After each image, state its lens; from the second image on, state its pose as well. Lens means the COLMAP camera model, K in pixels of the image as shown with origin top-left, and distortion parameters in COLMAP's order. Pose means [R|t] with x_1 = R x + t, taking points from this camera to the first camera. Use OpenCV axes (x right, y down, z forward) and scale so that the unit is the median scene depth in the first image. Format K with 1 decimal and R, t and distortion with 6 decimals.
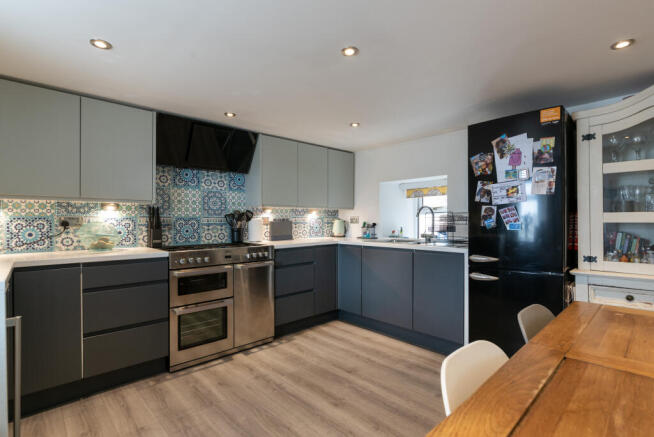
lens RADIAL K [[317.7, 0, 328.4], [0, 317.7, 221.1], [0, 0, 1]] dist [-0.001768, -0.000325]
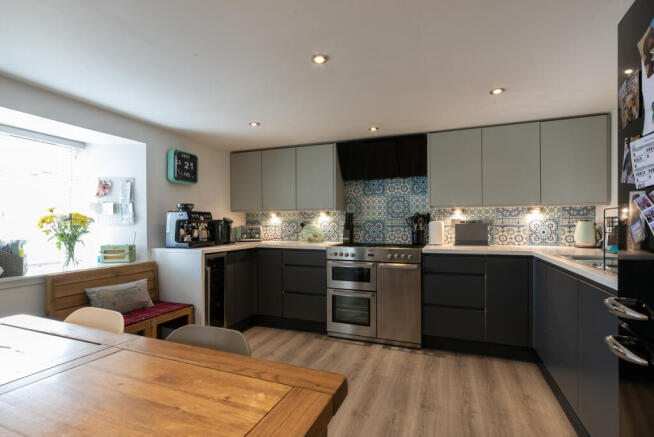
lens RADIAL K [[317.7, 0, 325.5], [0, 317.7, 220.3], [0, 0, 1]] dist [-0.001768, -0.000325]
pose [[0.414806, -0.006437, -0.909887, 0.594511], [0.001107, 0.999978, -0.006569, -0.004153], [0.909909, 0.001717, 0.414804, 0.350329]]
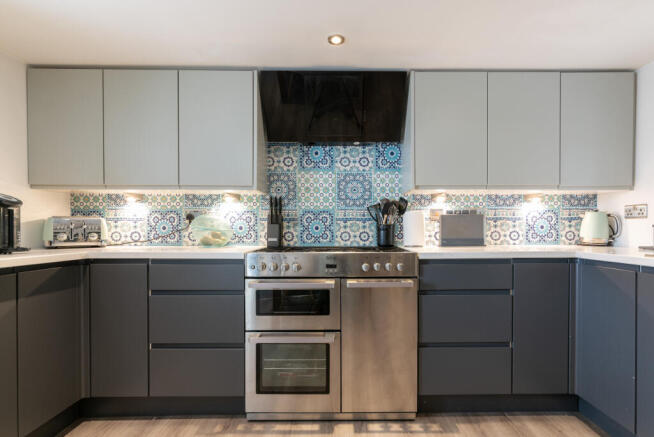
lens RADIAL K [[317.7, 0, 340.9], [0, 317.7, 232.3], [0, 0, 1]] dist [-0.001768, -0.000325]
pose [[0.734281, 0.006196, -0.678818, 0.115544], [-0.002596, 0.999977, 0.006320, 0.038236], [0.678841, -0.002879, 0.734279, 0.504173]]
